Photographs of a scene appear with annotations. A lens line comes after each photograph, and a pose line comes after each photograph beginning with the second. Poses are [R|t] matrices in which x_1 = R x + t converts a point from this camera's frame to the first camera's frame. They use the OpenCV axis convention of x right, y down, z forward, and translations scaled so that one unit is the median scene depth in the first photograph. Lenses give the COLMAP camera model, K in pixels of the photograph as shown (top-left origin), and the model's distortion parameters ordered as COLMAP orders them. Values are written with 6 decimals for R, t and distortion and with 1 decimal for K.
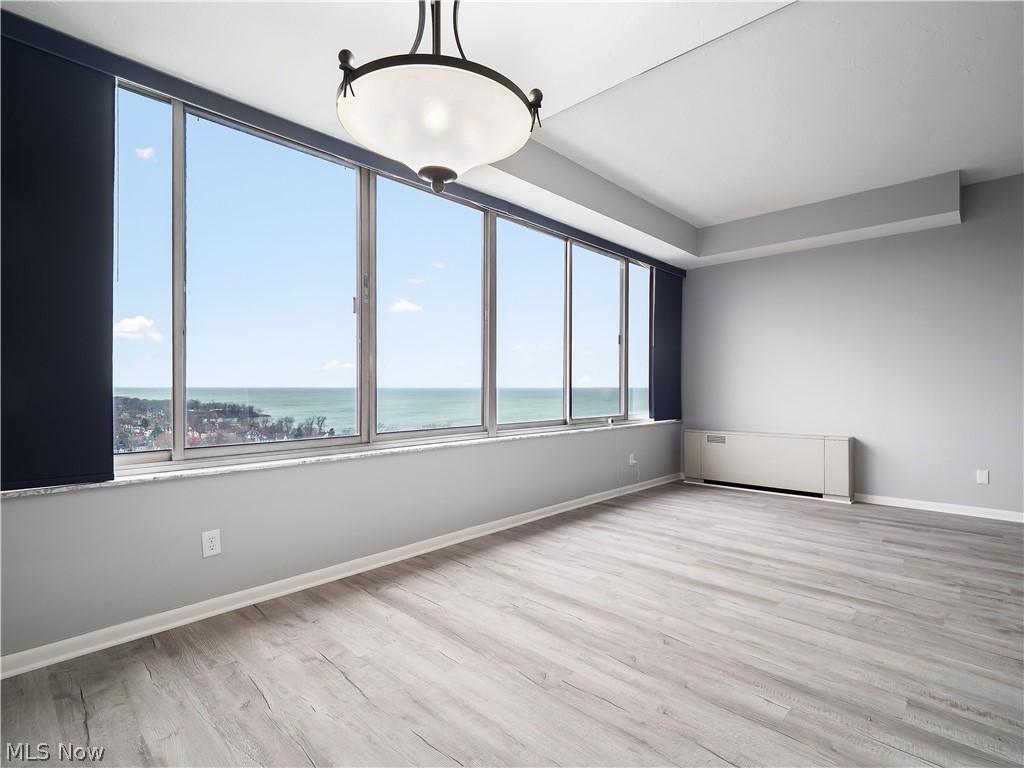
lens RADIAL K [[498.0, 0, 513.9], [0, 498.0, 386.1], [0, 0, 1]] dist [-0.000989, -0.001283]
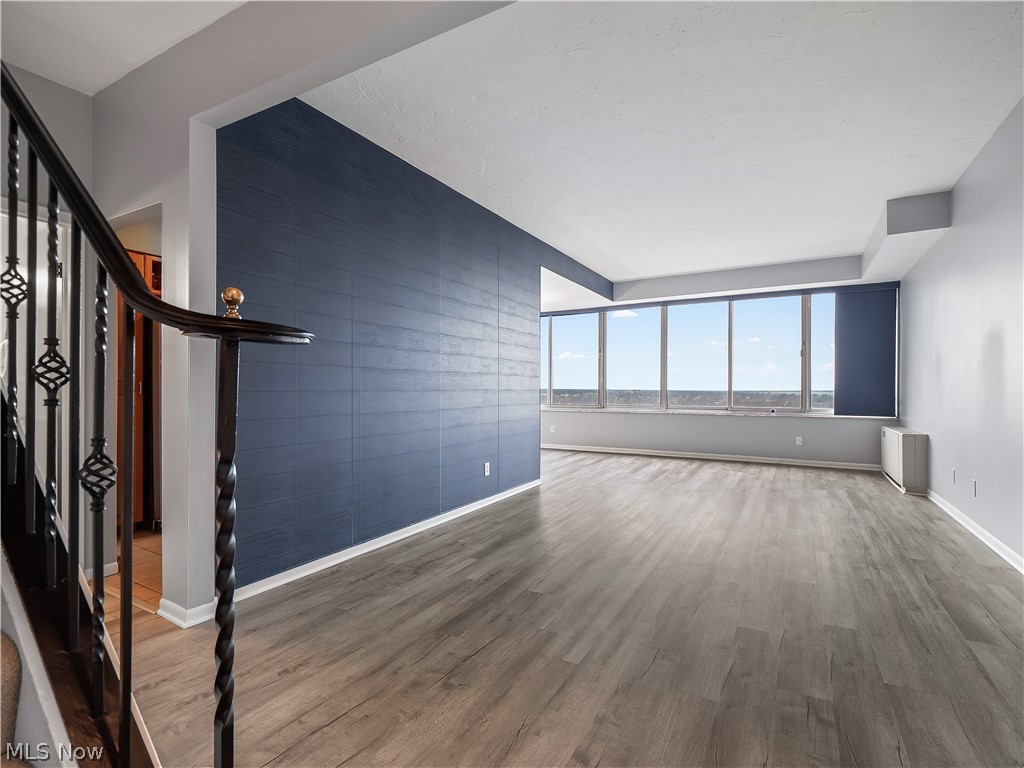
lens RADIAL K [[501.9, 0, 512.9], [0, 501.9, 389.7], [0, 0, 1]] dist [0.001846, -0.001108]
pose [[0.241602, 0.001073, -0.970375, 2.483835], [0.002753, 0.999995, 0.001791, 0.003112], [0.970371, -0.003104, 0.241598, -0.176821]]
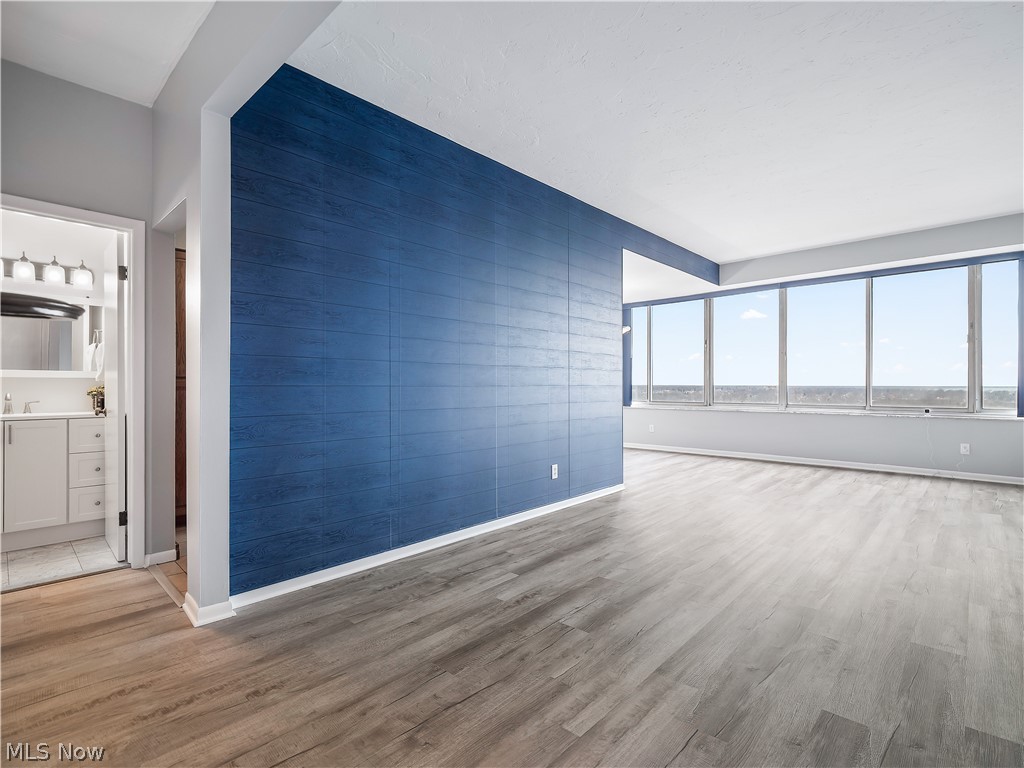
lens RADIAL K [[498.0, 0, 513.9], [0, 498.0, 386.1], [0, 0, 1]] dist [-0.000989, -0.001283]
pose [[0.006951, 0.000254, -0.999976, 2.363266], [0.004769, 0.999989, 0.000288, 0.008097], [0.999964, -0.004771, 0.006950, 0.005597]]
